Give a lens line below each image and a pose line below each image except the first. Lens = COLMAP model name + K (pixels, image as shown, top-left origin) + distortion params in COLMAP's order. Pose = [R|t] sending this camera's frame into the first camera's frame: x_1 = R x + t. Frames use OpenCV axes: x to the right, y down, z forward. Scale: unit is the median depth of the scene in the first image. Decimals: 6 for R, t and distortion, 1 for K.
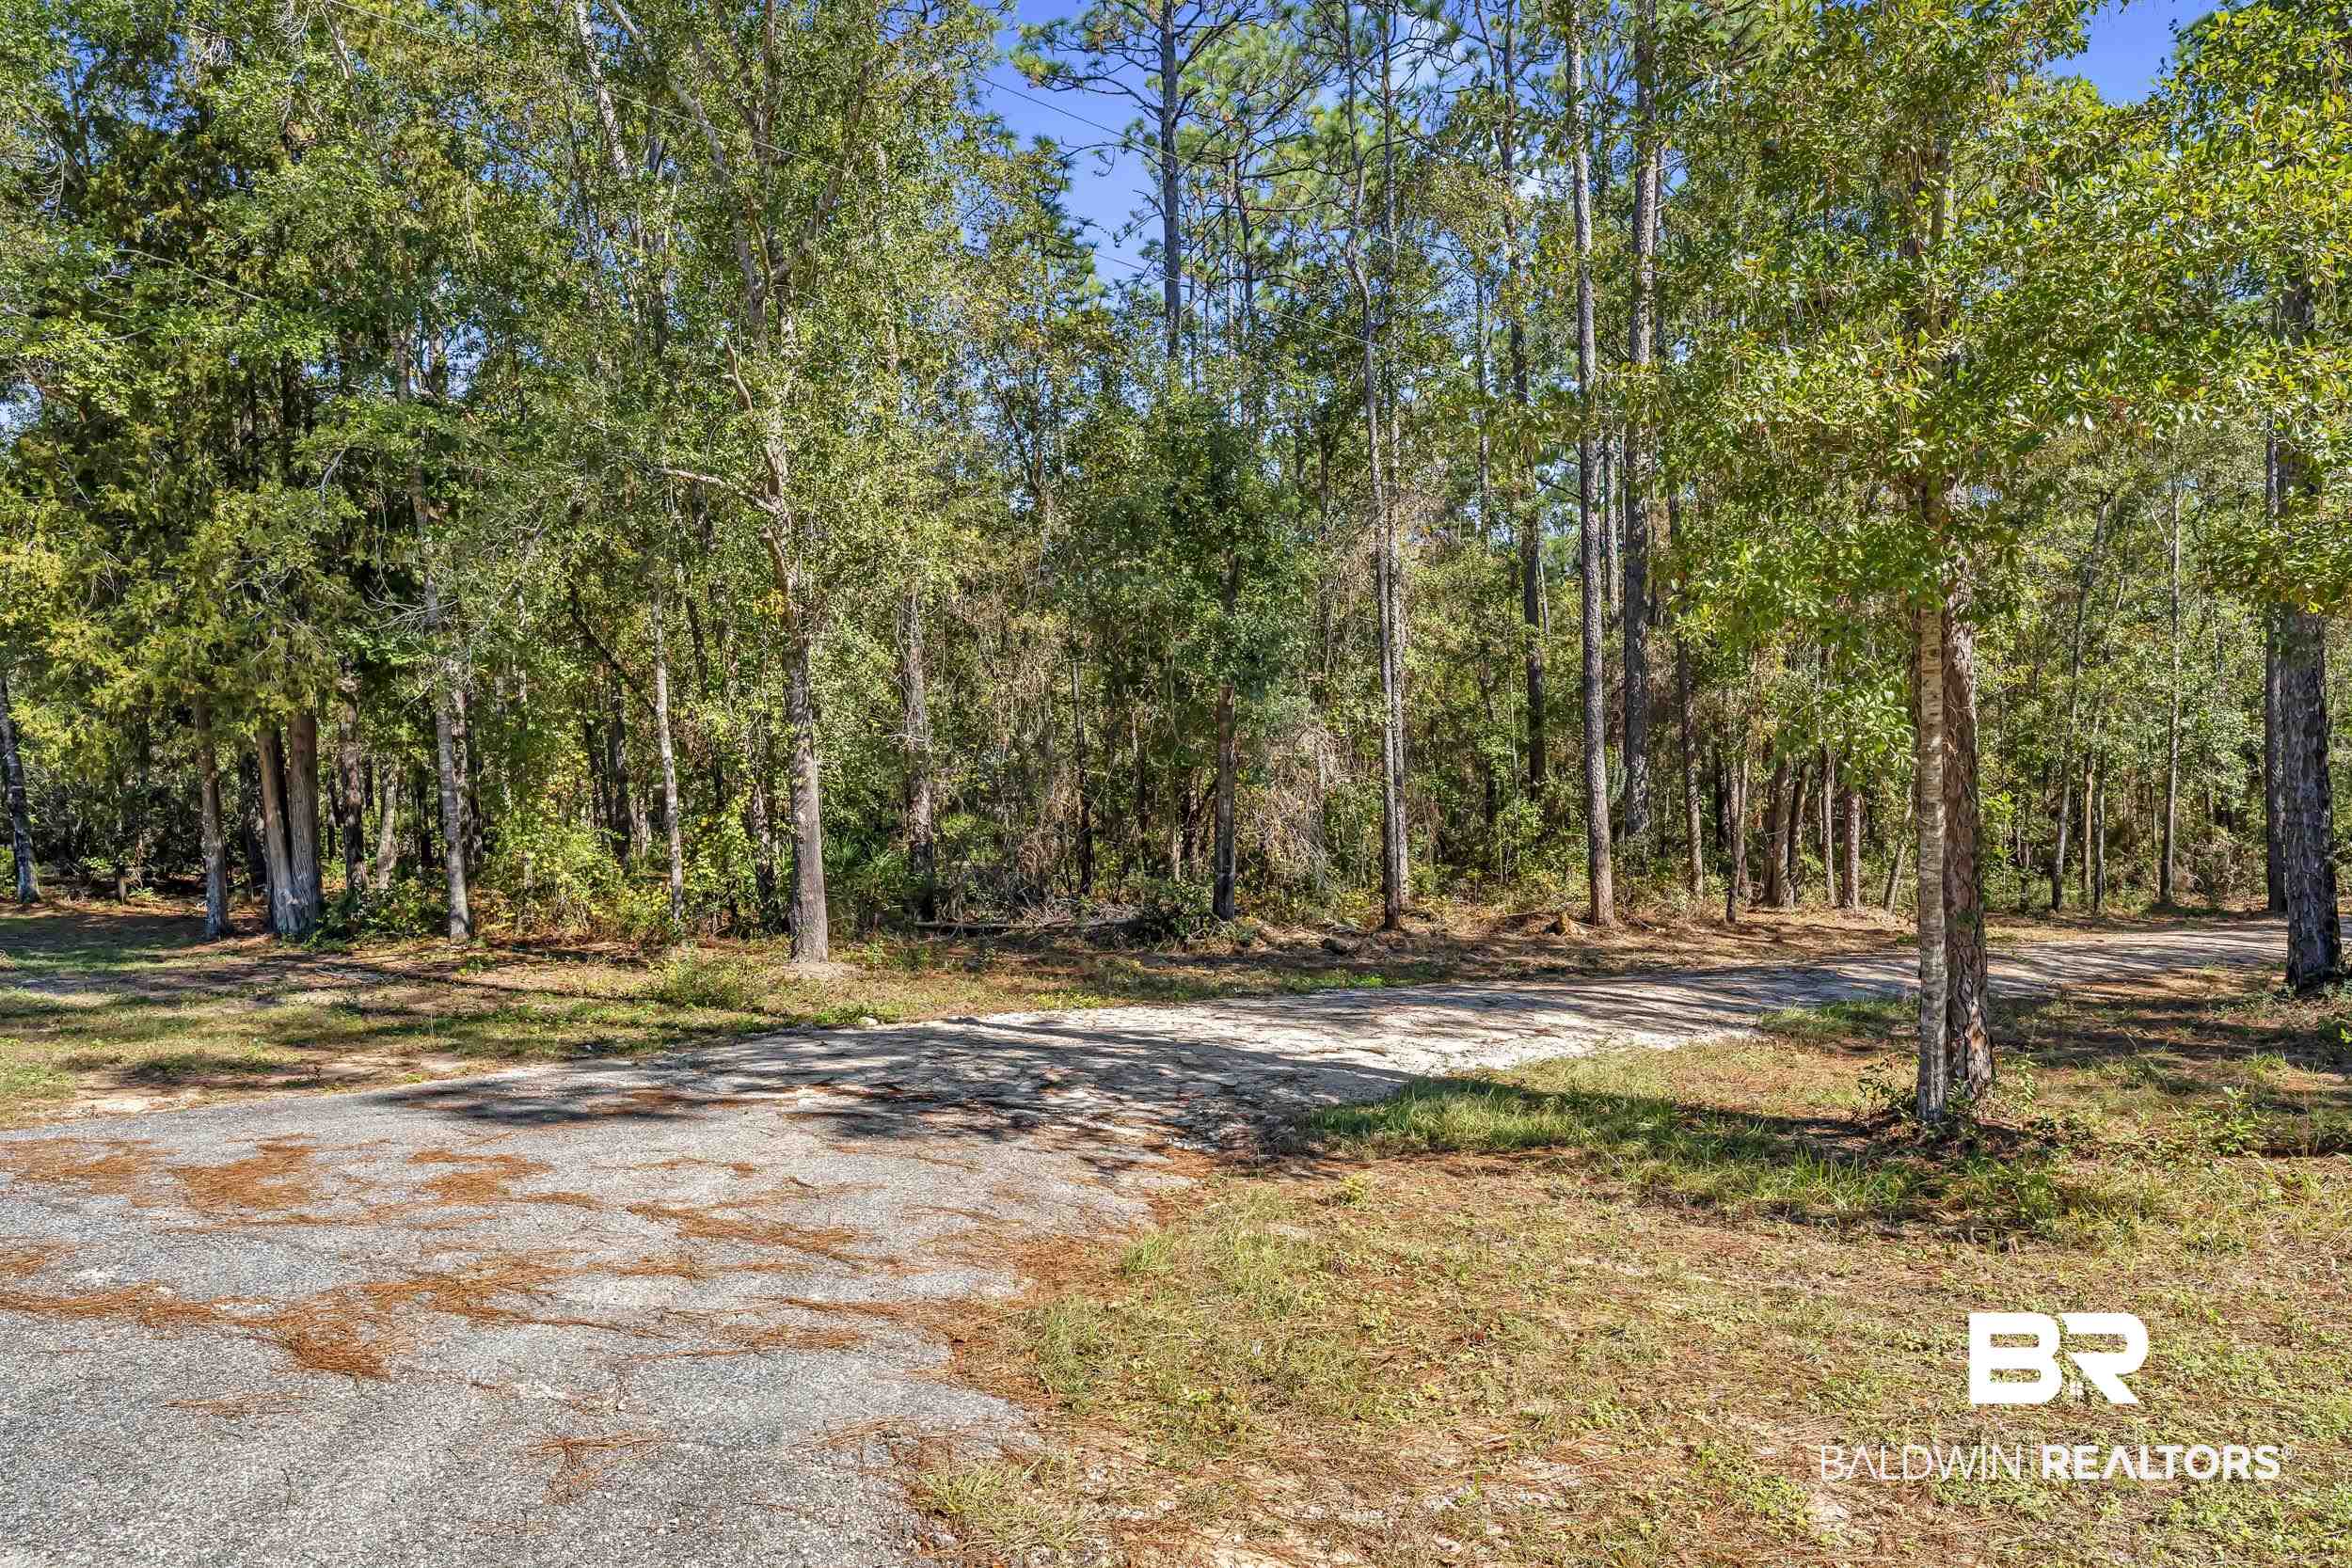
lens RADIAL K [[1428.5, 0, 1143.2], [0, 1428.5, 783.2], [0, 0, 1]] dist [0.010355, 0.000902]
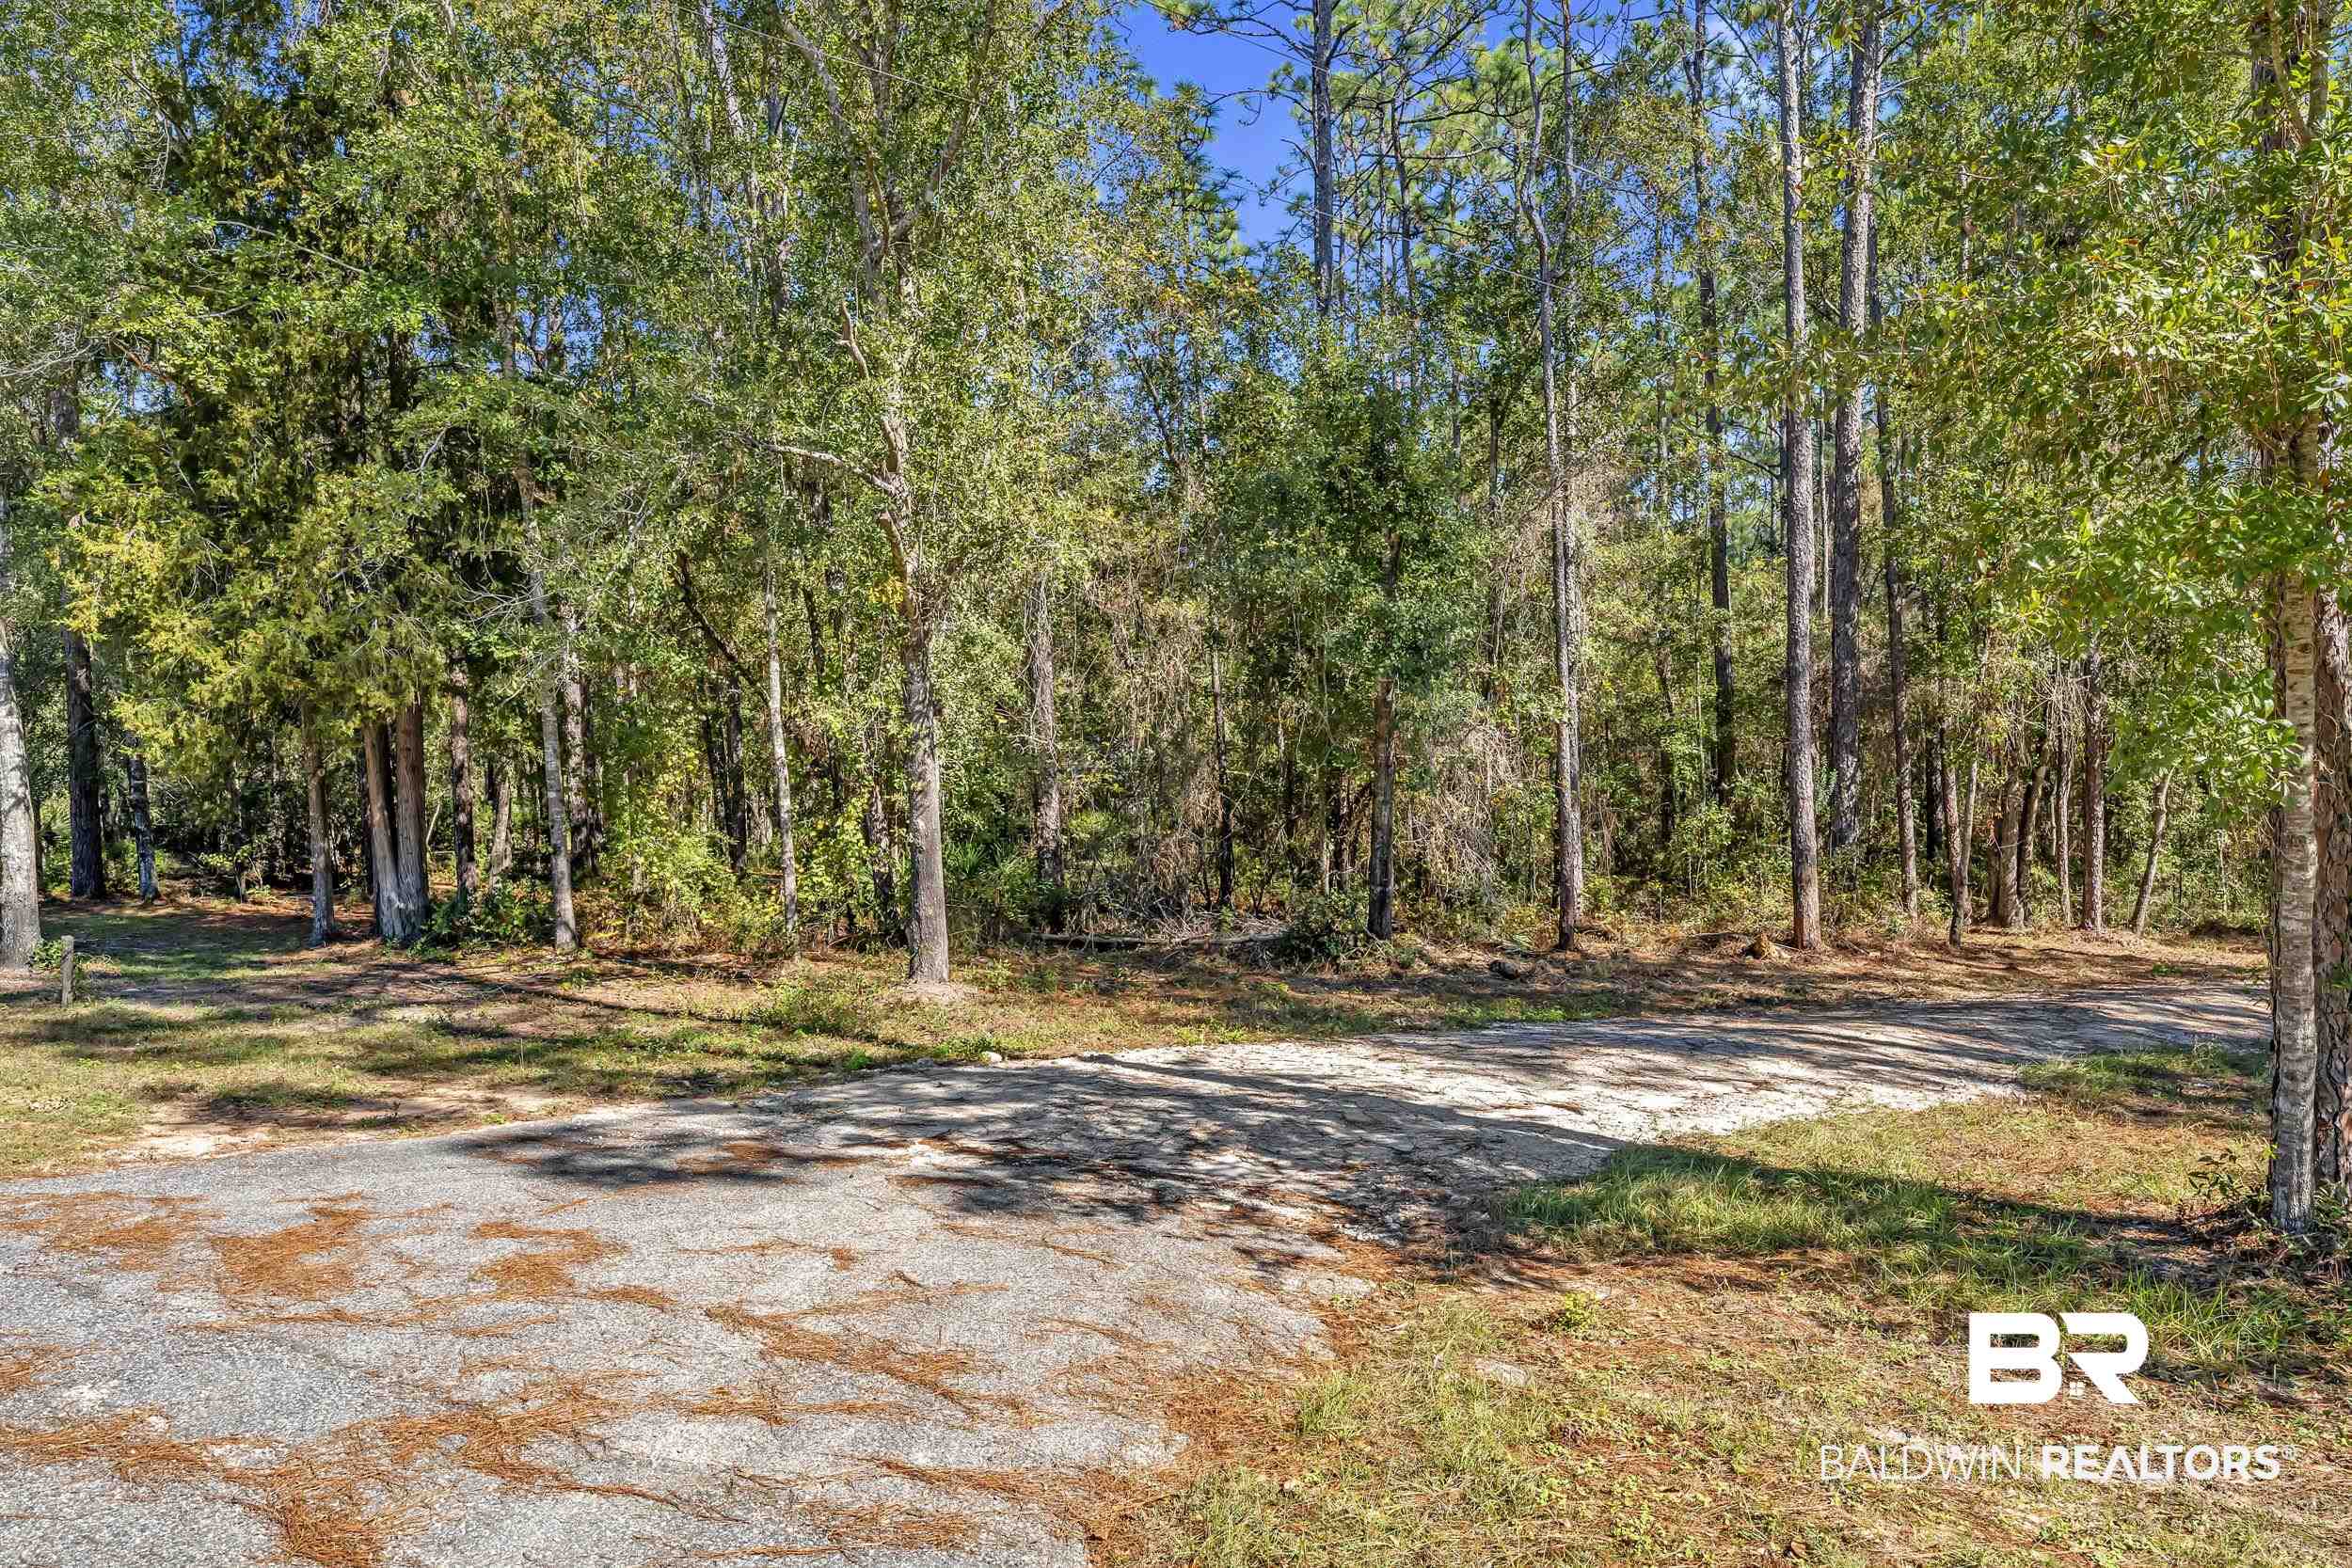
lens RADIAL K [[1428.5, 0, 1143.2], [0, 1428.5, 783.2], [0, 0, 1]] dist [0.010355, 0.000902]
pose [[0.996102, 0.007261, -0.087910, -0.016570], [-0.006173, 0.999901, 0.012634, -0.015058], [0.087993, -0.012042, 0.996048, 0.098716]]
